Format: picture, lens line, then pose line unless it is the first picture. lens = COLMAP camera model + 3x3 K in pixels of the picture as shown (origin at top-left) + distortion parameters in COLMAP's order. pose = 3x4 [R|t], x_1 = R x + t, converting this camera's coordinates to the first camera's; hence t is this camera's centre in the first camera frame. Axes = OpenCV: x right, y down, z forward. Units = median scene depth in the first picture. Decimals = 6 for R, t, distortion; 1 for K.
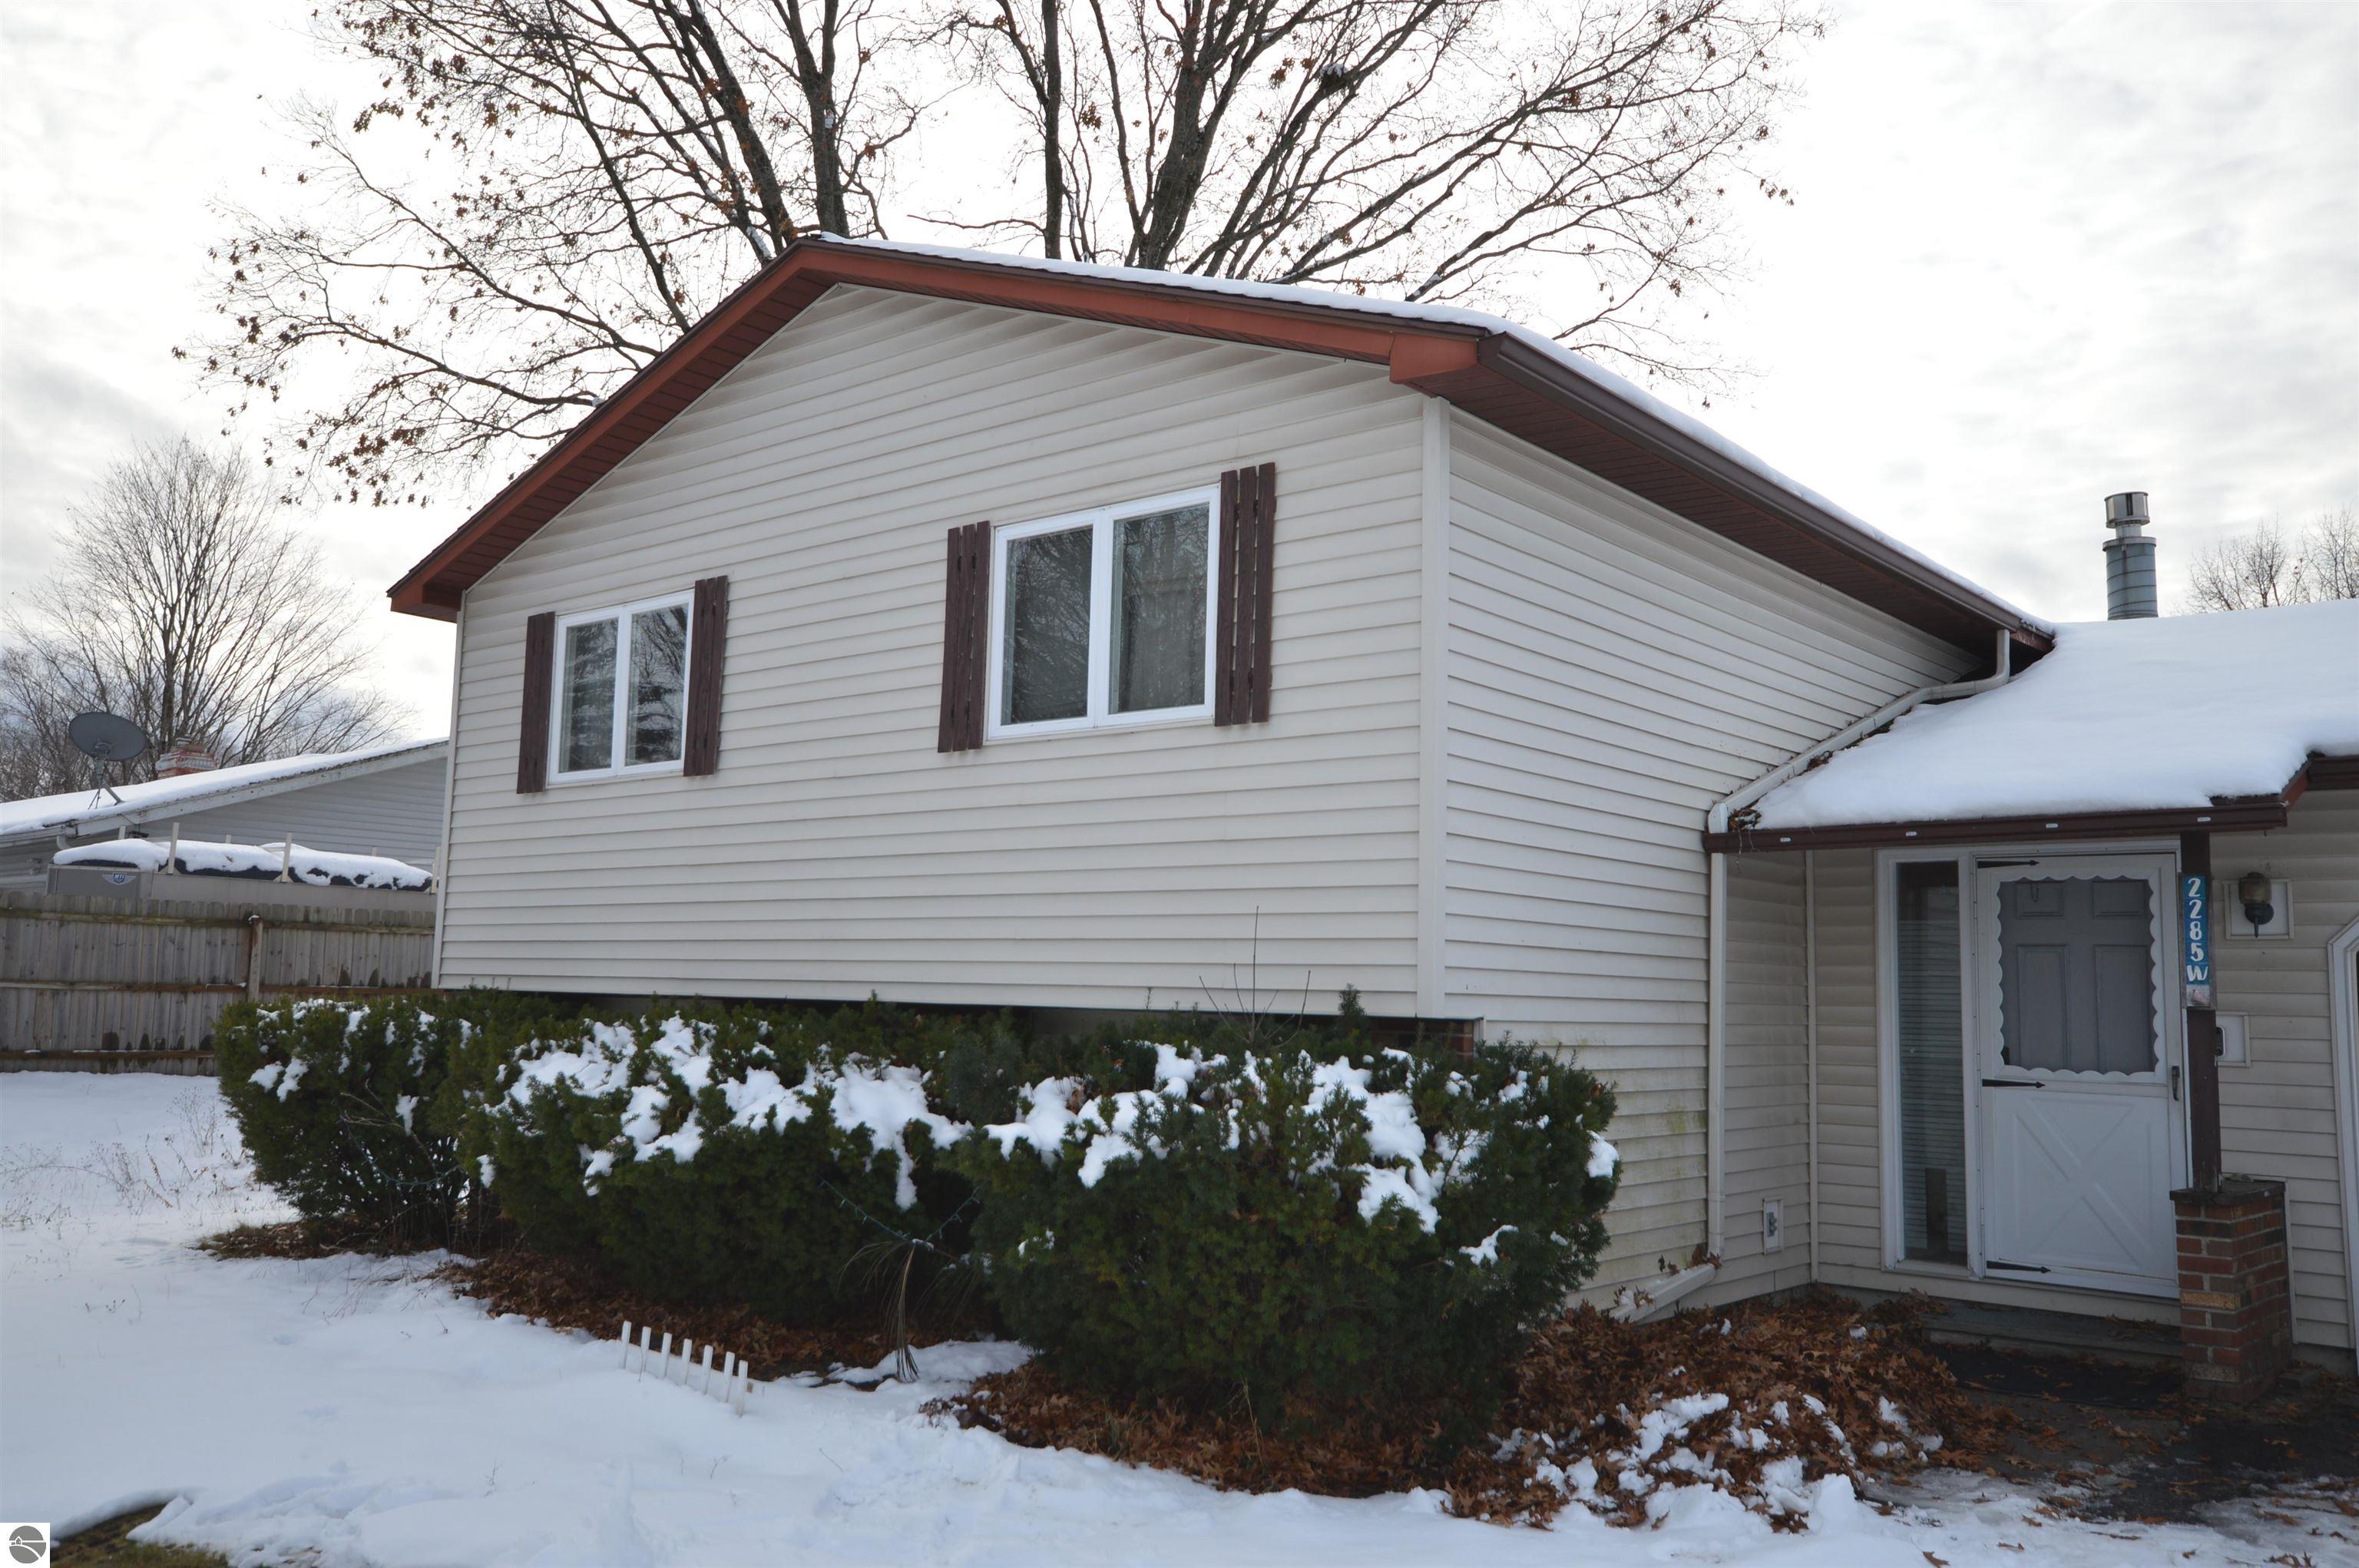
lens RADIAL K [[1927.6, 0, 1157.1], [0, 1927.6, 773.1], [0, 0, 1]] dist [-0.007361, 0.065022]
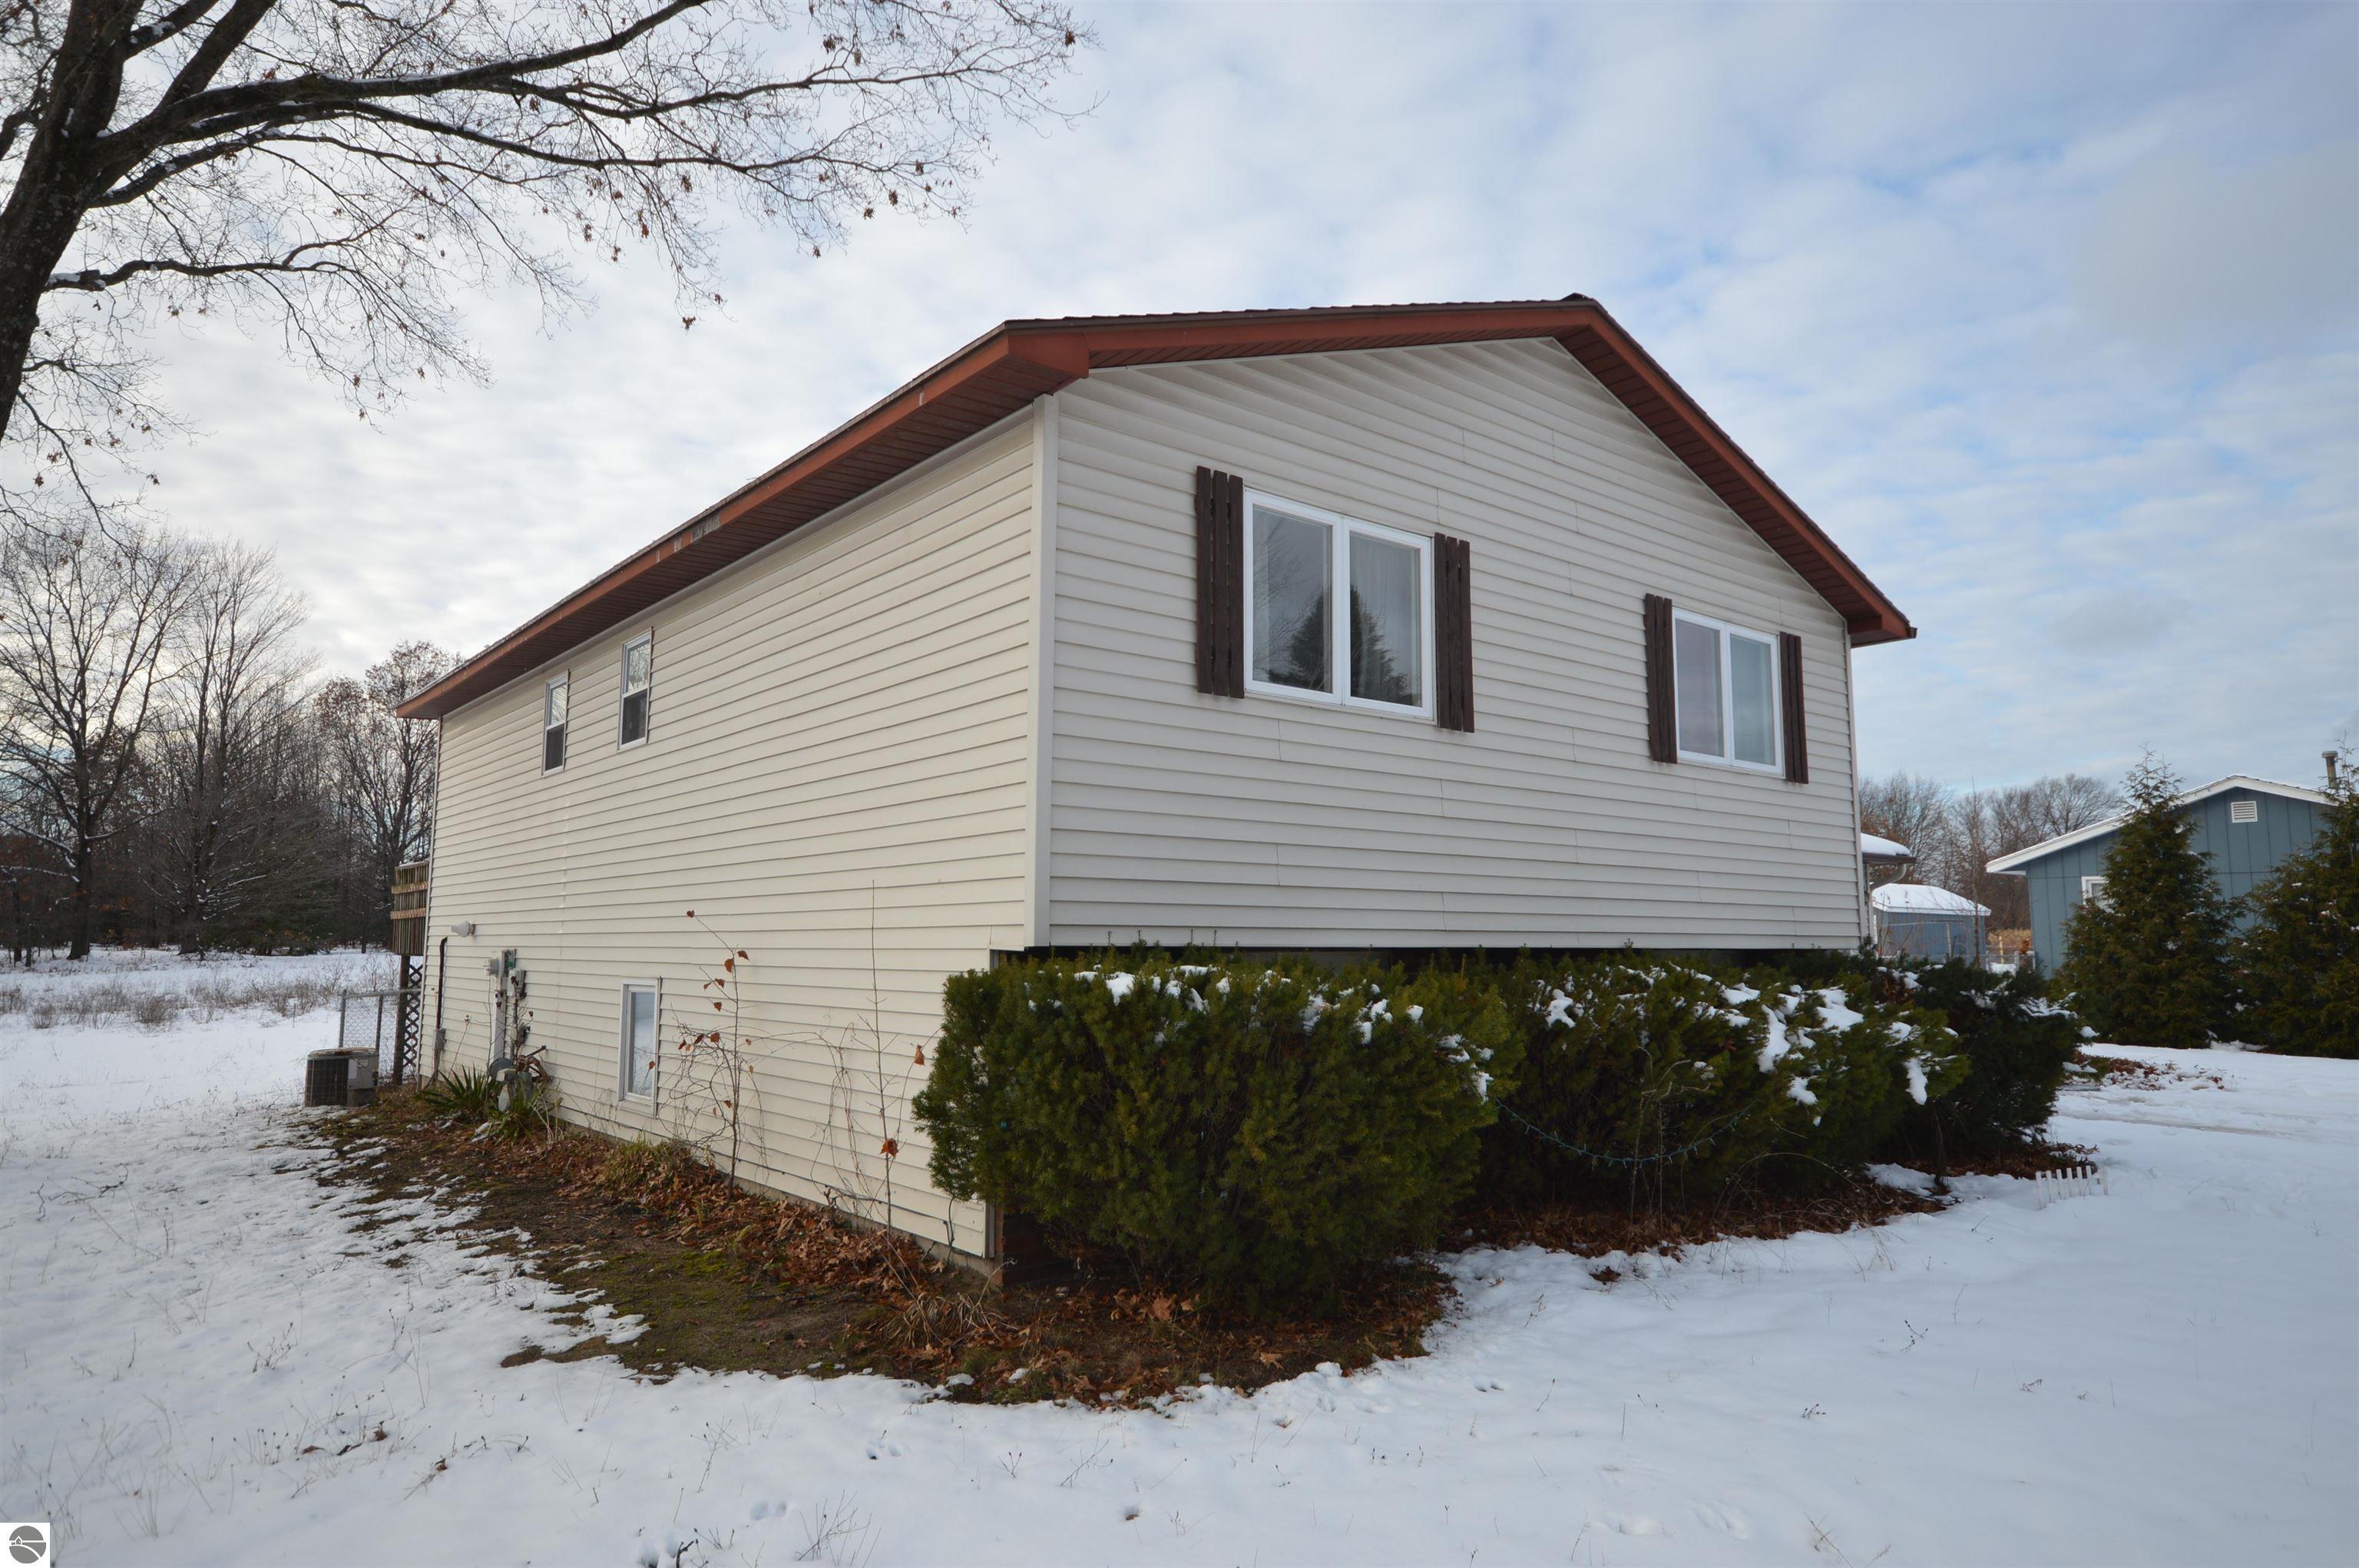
lens RADIAL K [[1405.1, 0, 1179.5], [0, 1405.1, 784.0], [0, 0, 1]] dist [0.001538, 0.000241]
pose [[0.163714, 0.083852, 0.982938, -1.113396], [-0.119475, 0.990732, -0.064618, 0.106524], [-0.979246, -0.106858, 0.172215, 1.140840]]
